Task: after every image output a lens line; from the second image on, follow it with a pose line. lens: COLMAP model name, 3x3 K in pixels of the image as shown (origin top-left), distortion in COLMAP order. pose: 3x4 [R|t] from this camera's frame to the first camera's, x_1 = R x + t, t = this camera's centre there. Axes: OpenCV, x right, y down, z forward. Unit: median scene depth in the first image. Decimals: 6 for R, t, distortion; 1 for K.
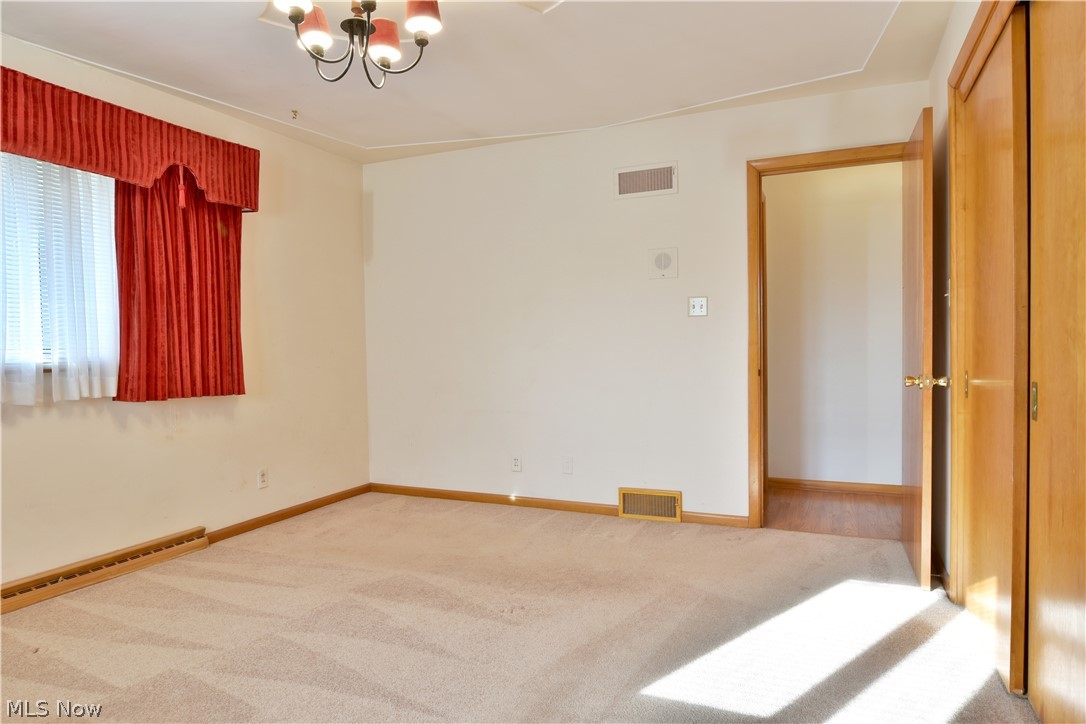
lens RADIAL K [[661.6, 0, 543.4], [0, 661.6, 366.0], [0, 0, 1]] dist [-0.012865, -0.003065]
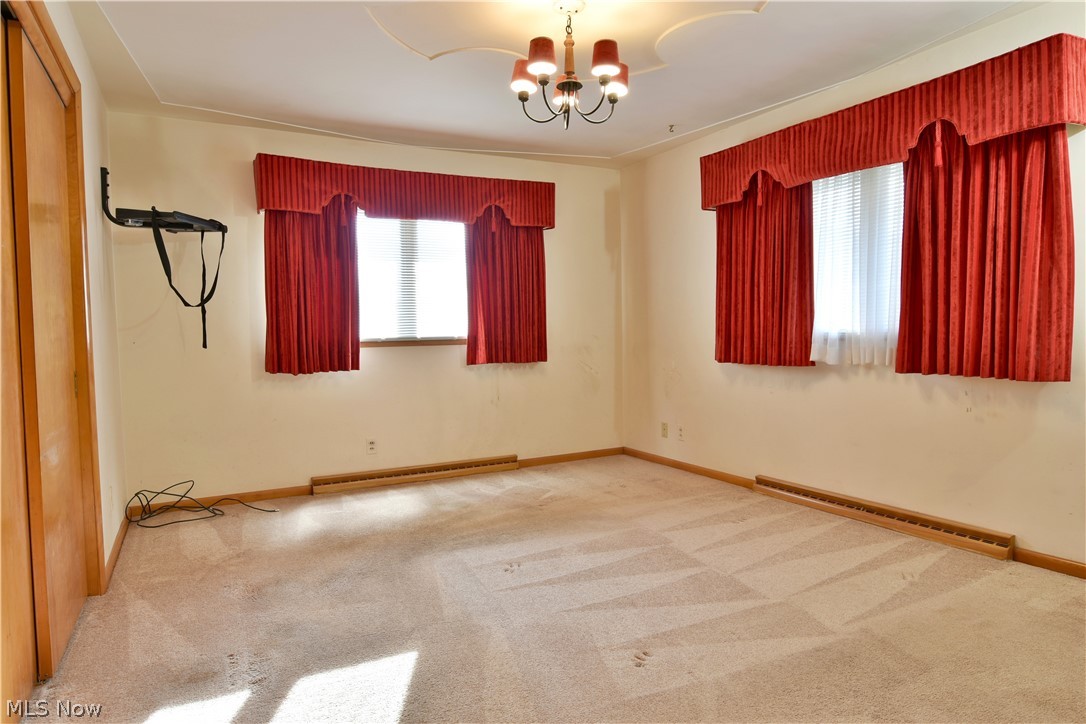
lens RADIAL K [[661.6, 0, 543.4], [0, 661.6, 366.0], [0, 0, 1]] dist [-0.012865, -0.003065]
pose [[-0.605860, 0.075611, -0.791970, 0.551729], [0.005087, 0.995821, 0.091181, -0.052968], [0.795555, 0.051214, -0.603713, 1.198050]]
